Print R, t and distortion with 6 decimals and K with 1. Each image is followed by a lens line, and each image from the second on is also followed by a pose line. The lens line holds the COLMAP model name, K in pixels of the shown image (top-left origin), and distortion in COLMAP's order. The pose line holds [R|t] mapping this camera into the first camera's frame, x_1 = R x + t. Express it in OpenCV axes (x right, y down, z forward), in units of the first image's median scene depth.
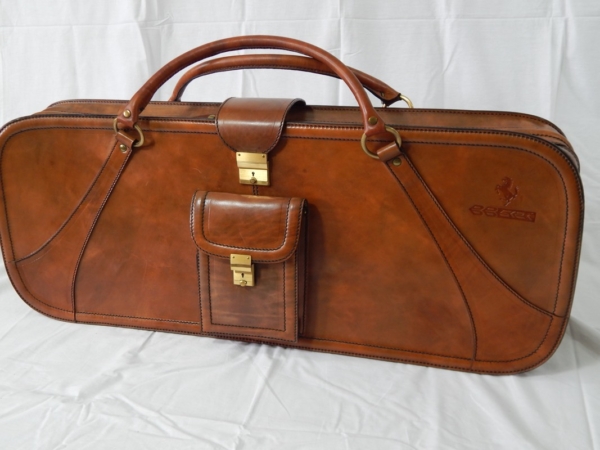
lens RADIAL K [[609.0, 0, 300.0], [0, 609.0, 225.0], [0, 0, 1]] dist [0.004126, -0.018386]
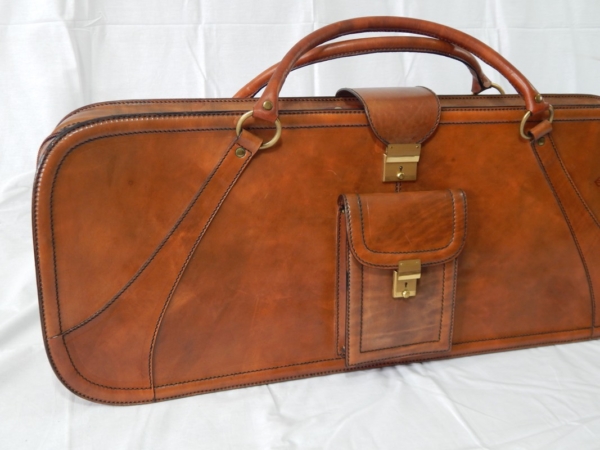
lens RADIAL K [[607.3, 0, 297.6], [0, 607.3, 223.2], [0, 0, 1]] dist [0.005910, -0.008084]
pose [[0.865082, -0.117346, 0.487712, -0.631300], [0.156689, 0.986818, -0.040495, 0.006472], [-0.476531, 0.111450, 0.872065, 0.300955]]
